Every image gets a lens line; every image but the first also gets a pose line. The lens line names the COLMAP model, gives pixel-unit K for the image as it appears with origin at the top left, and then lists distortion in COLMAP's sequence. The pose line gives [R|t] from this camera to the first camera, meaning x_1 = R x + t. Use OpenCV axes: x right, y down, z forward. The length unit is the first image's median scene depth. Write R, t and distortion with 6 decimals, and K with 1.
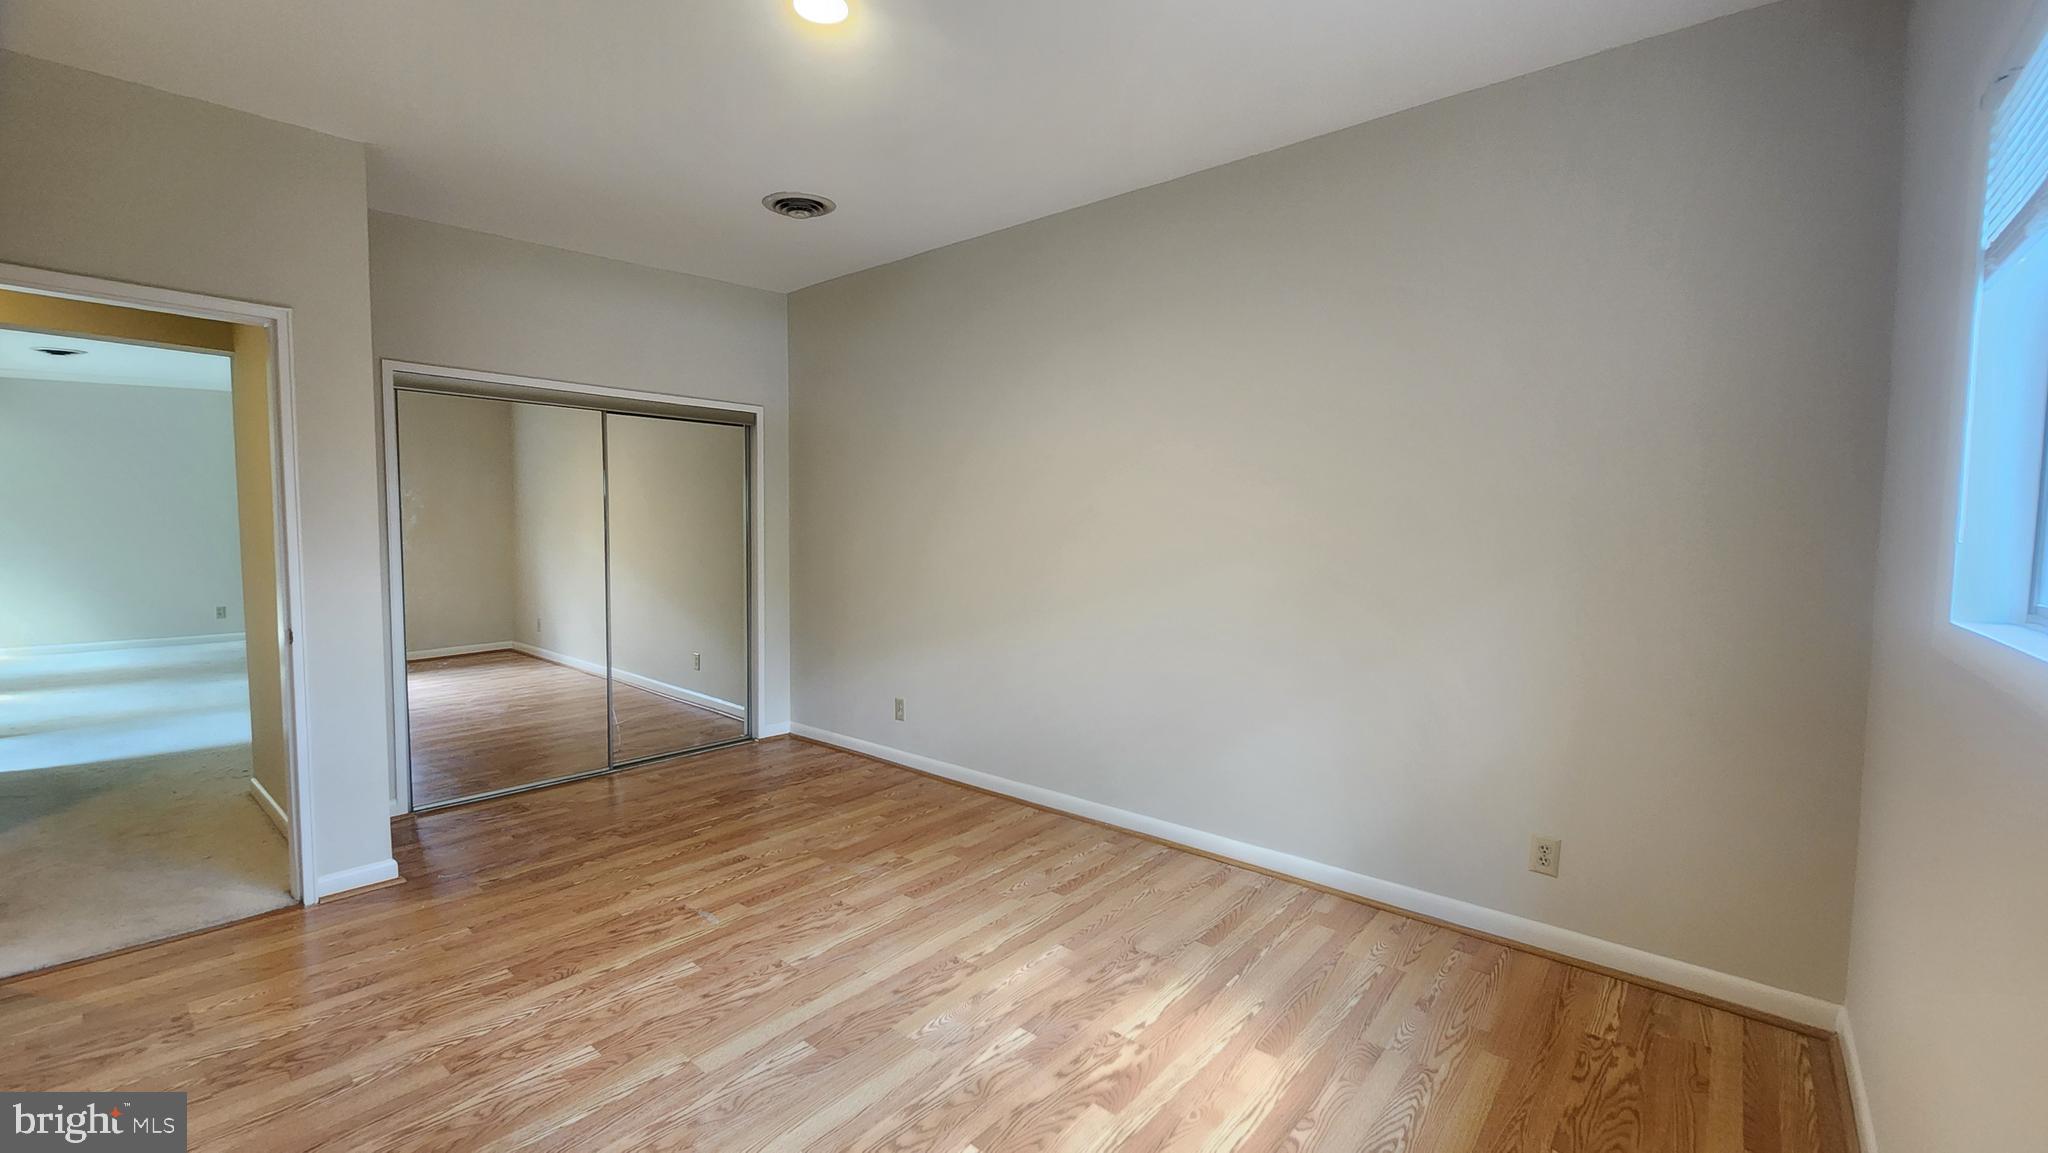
lens RADIAL K [[836.1, 0, 1030.7], [0, 836.1, 574.7], [0, 0, 1]] dist [0.002599, -0.000011]
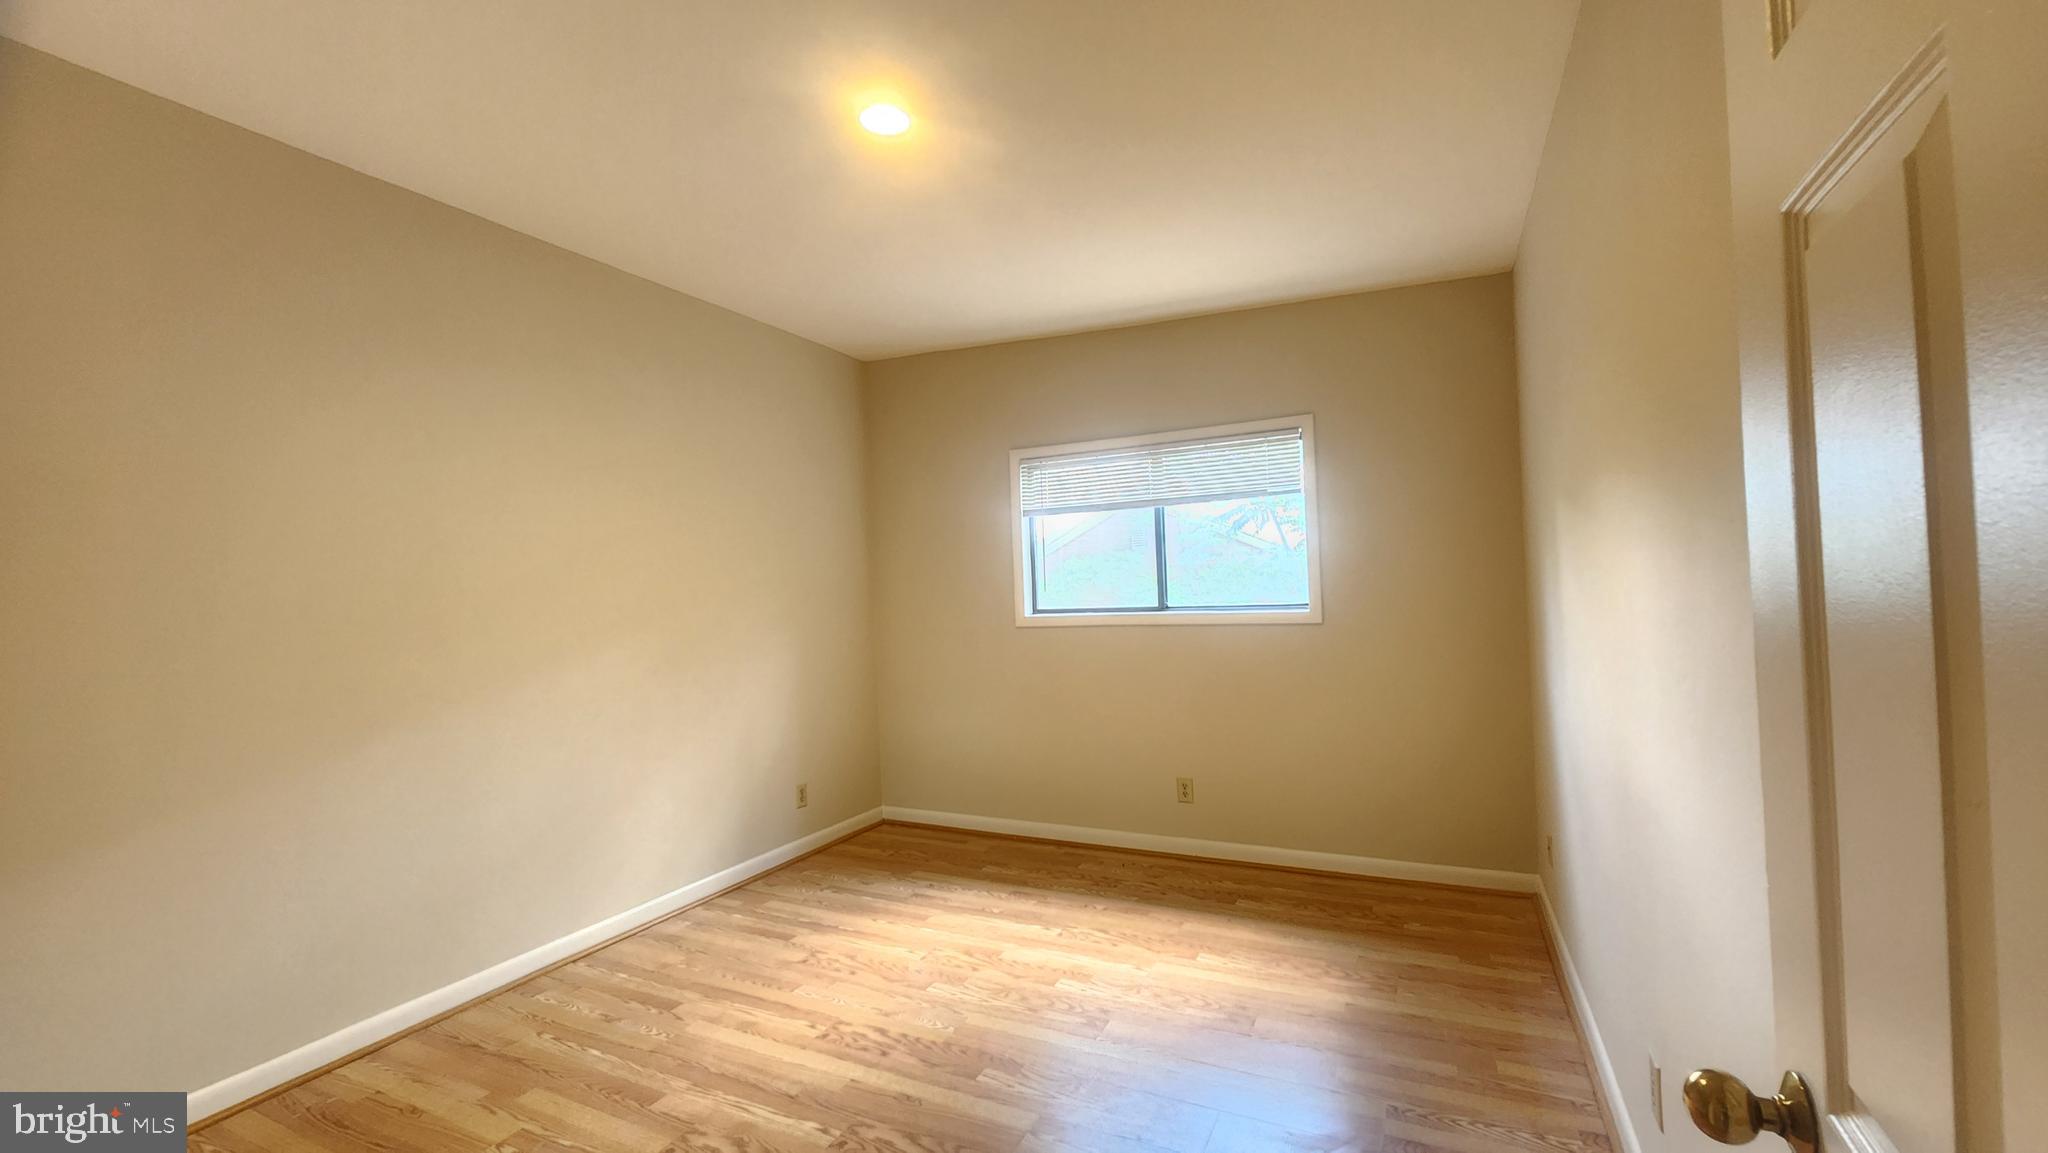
lens RADIAL K [[836.1, 0, 1027.8], [0, 836.1, 573.2], [0, 0, 1]] dist [0.002599, -0.000011]
pose [[-0.239809, 0.016129, 0.970686, -1.034720], [0.089948, 0.995930, 0.005673, -0.063670], [-0.966644, 0.088672, -0.240284, 0.883441]]
